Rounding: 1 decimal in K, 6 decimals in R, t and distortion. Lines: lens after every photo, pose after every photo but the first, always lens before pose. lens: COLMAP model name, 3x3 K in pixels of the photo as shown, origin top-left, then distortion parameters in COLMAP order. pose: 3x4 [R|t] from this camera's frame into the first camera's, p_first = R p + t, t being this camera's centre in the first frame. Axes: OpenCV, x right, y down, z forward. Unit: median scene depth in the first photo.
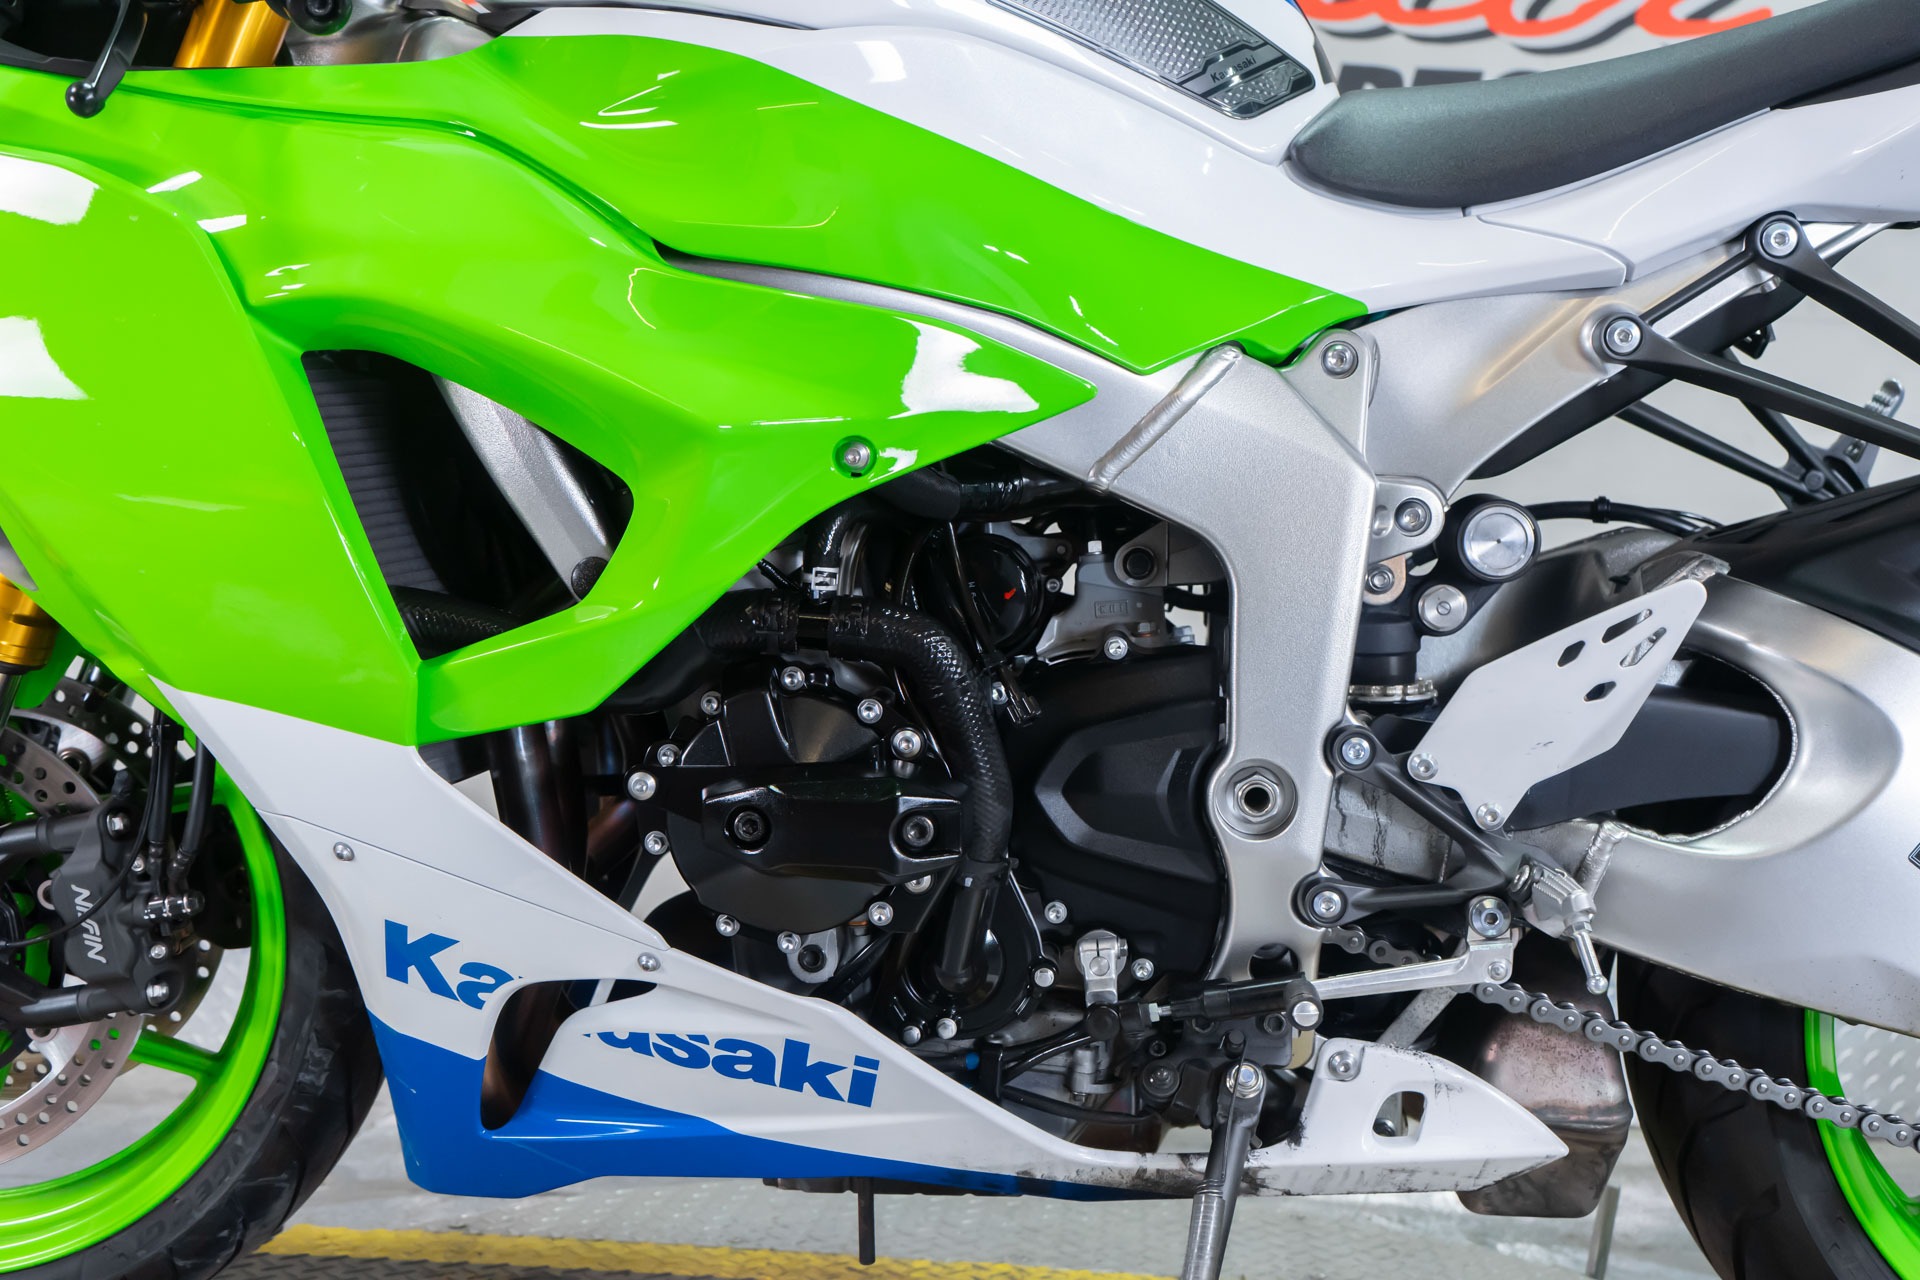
lens RADIAL K [[1919.2, 0, 925.5], [0, 1919.2, 627.9], [0, 0, 1]] dist [0.002781, 0.000000]
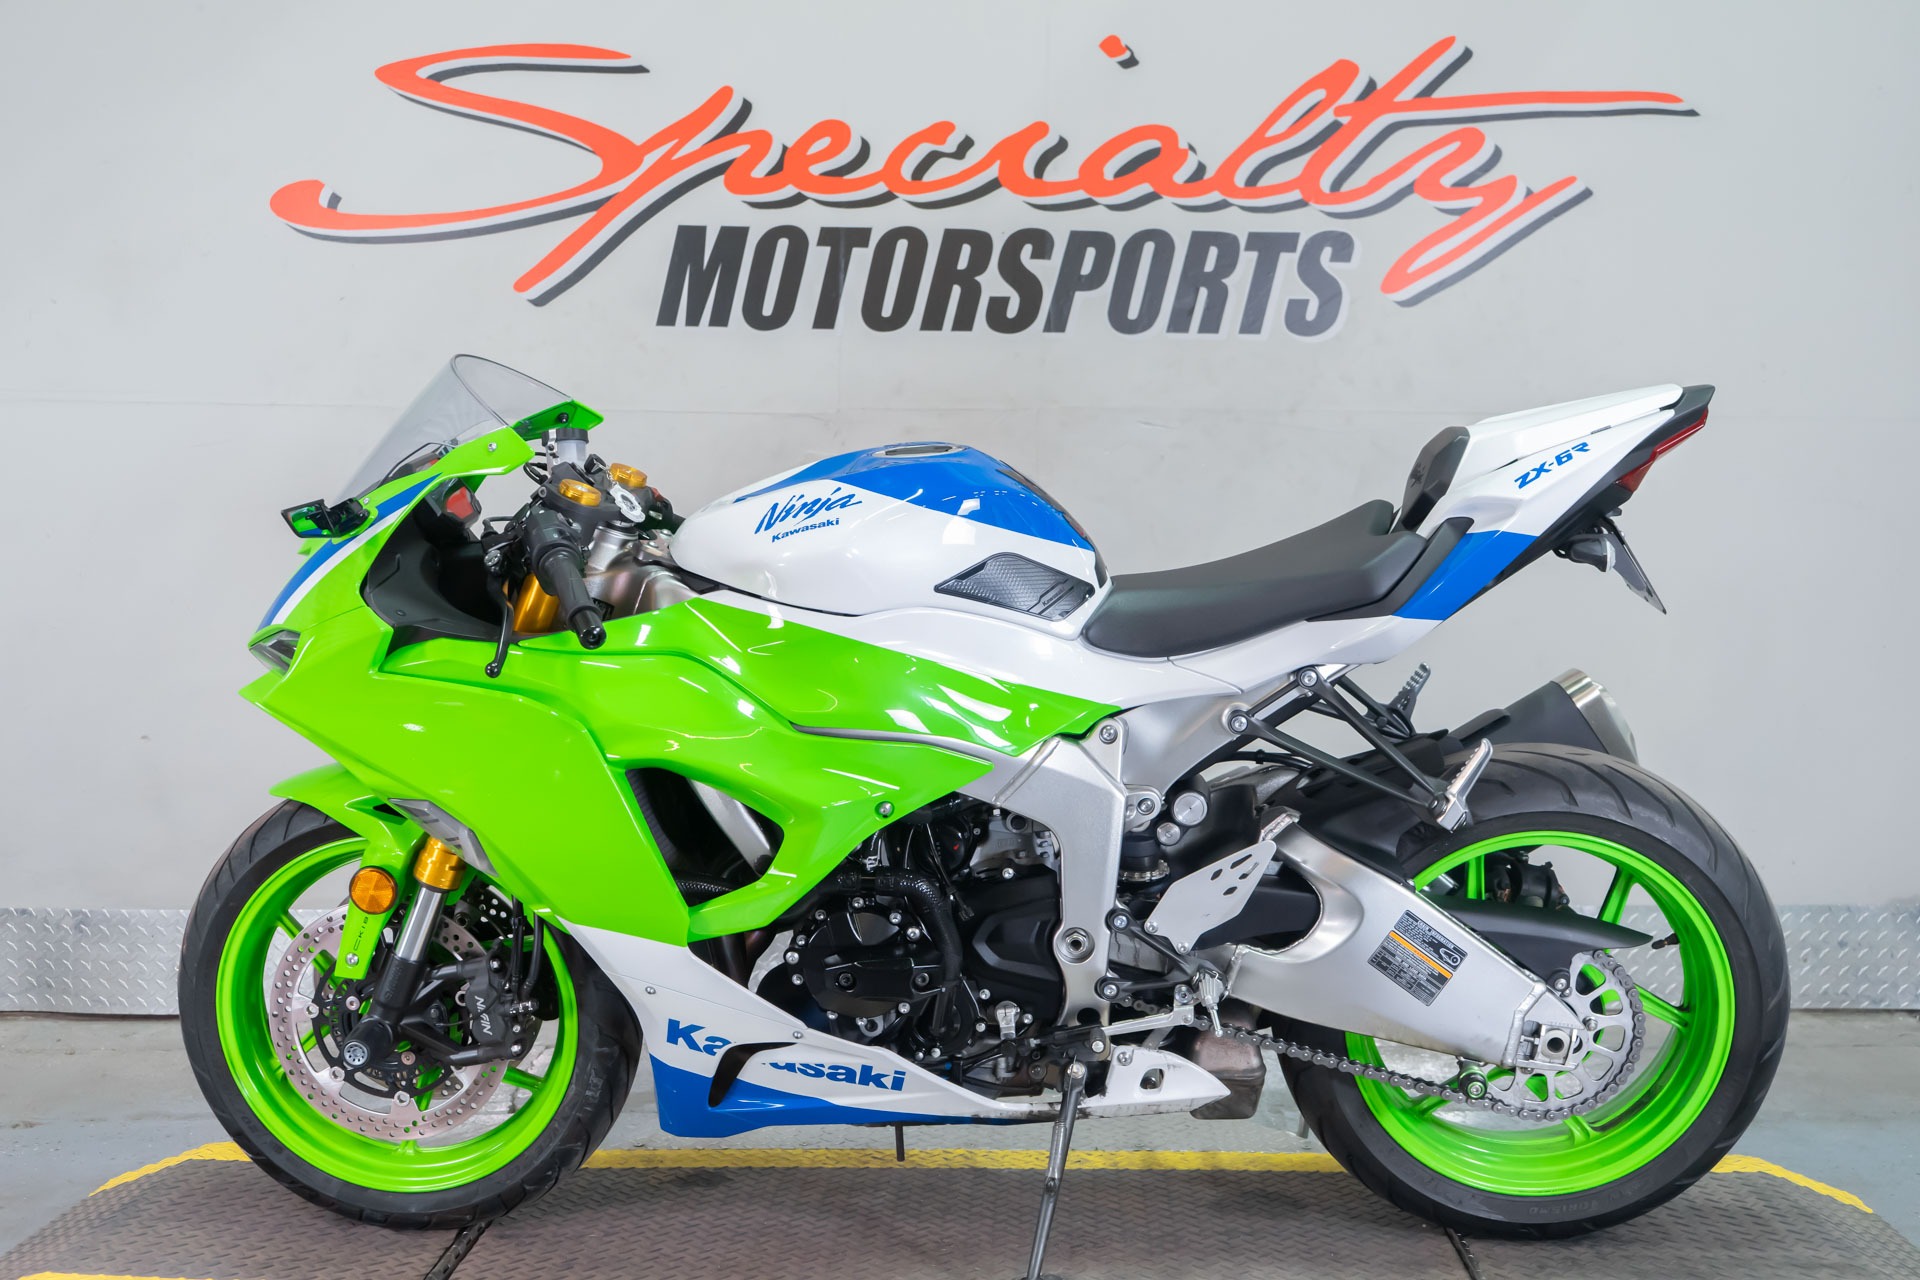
lens RADIAL K [[2203.0, 0, 946.4], [0, 2203.0, 626.5], [0, 0, 1]] dist [0.009279, 0.000000]
pose [[0.998366, -0.046446, 0.033294, -0.036566], [0.042394, 0.992633, 0.113499, -0.540417], [-0.038320, -0.111902, 0.992980, -1.378535]]
